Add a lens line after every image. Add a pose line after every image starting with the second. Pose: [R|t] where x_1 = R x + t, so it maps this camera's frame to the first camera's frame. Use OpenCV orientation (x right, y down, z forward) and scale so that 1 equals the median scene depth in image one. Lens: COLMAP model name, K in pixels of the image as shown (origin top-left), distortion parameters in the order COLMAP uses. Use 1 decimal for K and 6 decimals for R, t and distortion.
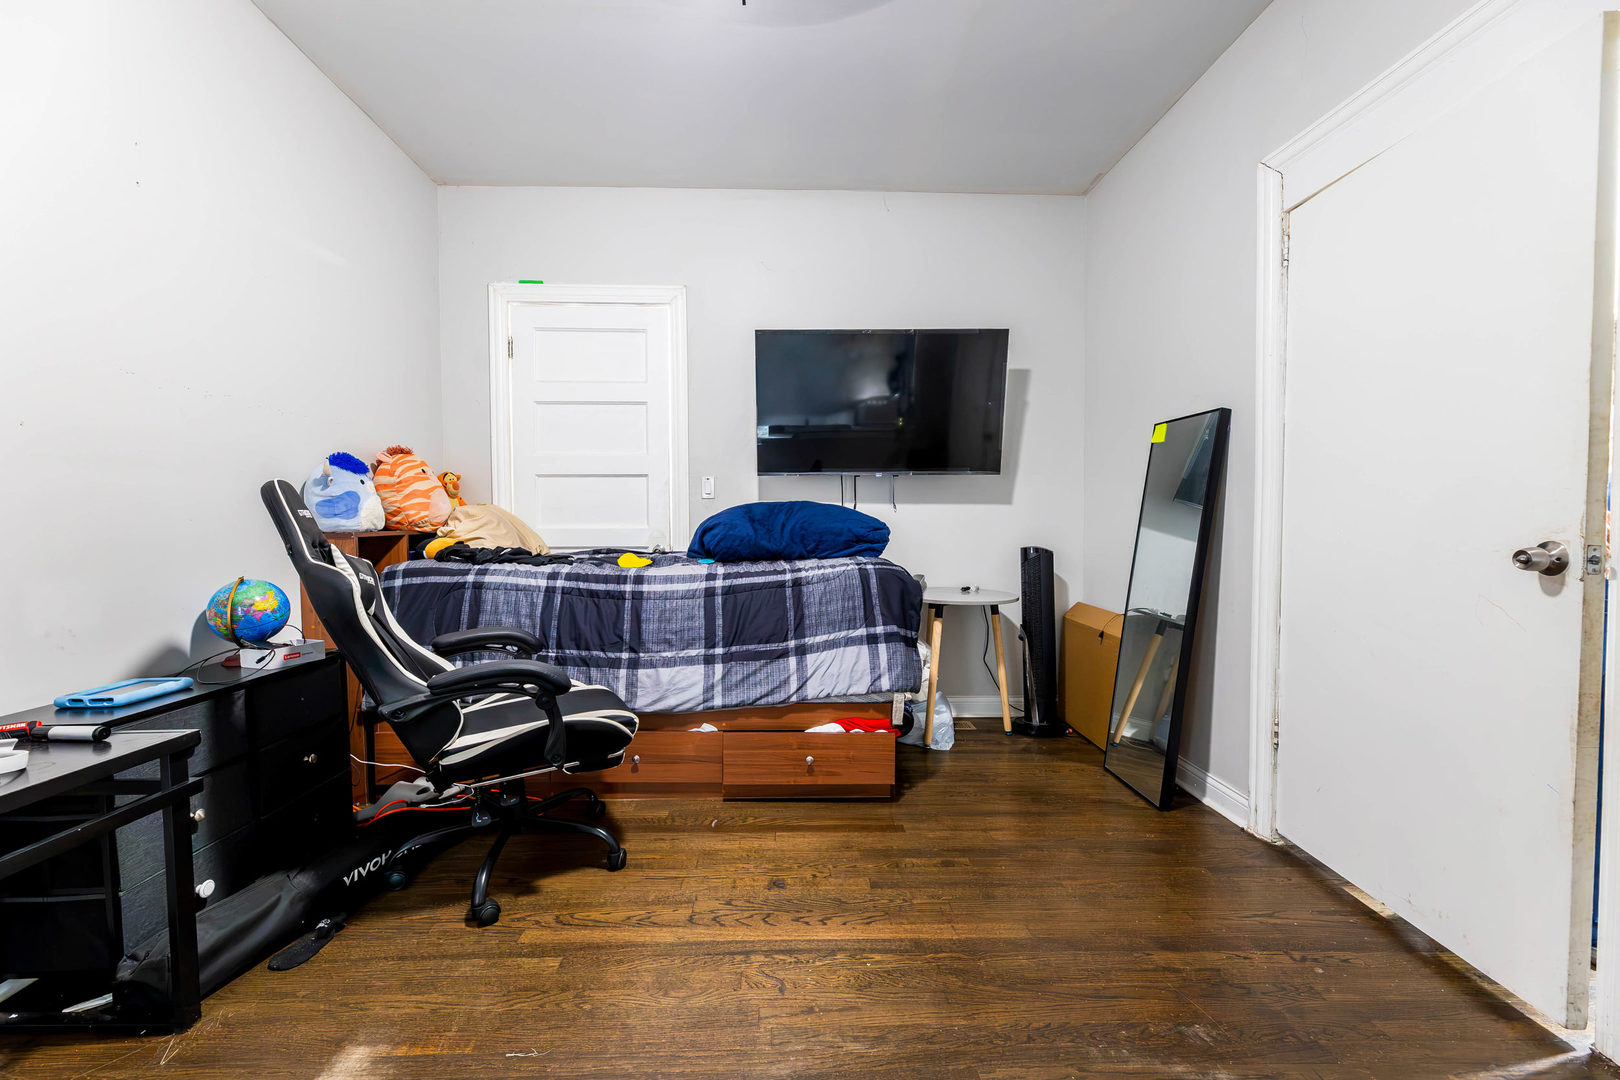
lens RADIAL K [[652.3, 0, 812.1], [0, 652.3, 539.0], [0, 0, 1]] dist [-0.001273, -0.000194]
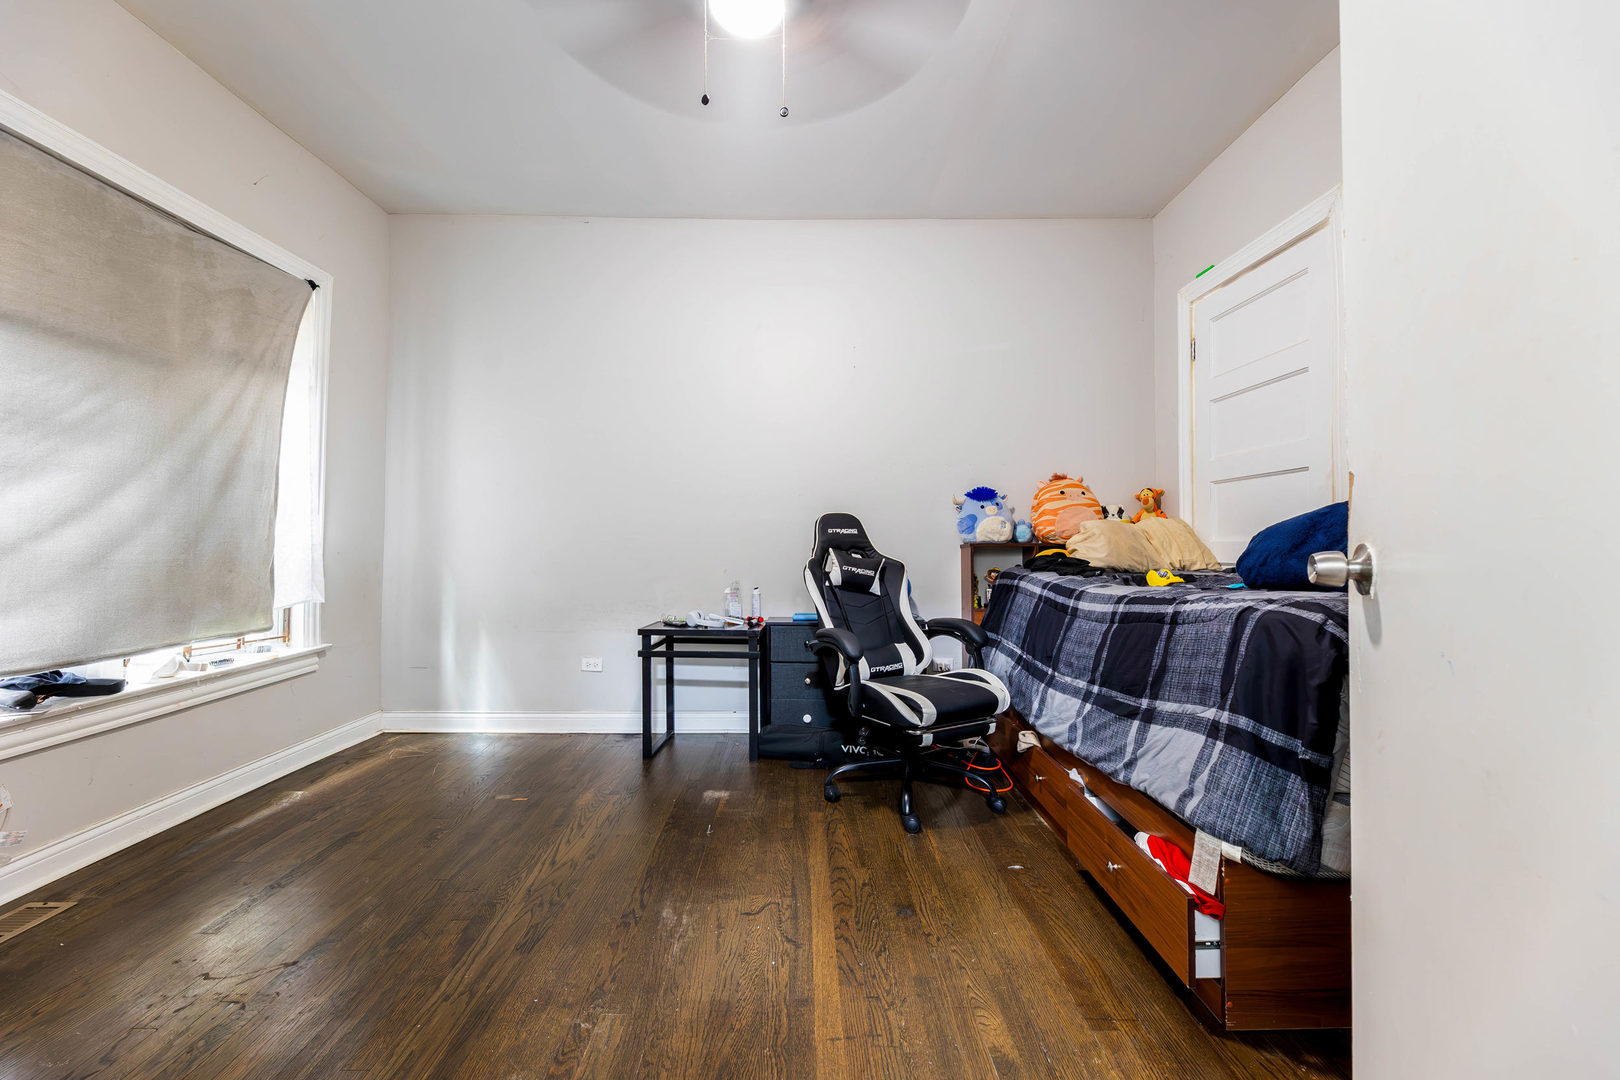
lens RADIAL K [[652.3, 0, 806.4], [0, 652.3, 541.7], [0, 0, 1]] dist [-0.001273, -0.000194]
pose [[-0.029642, -0.003519, -0.999554, 0.682611], [-0.022721, 0.999738, -0.002846, -0.001981], [0.999302, 0.022626, -0.029714, 0.659309]]
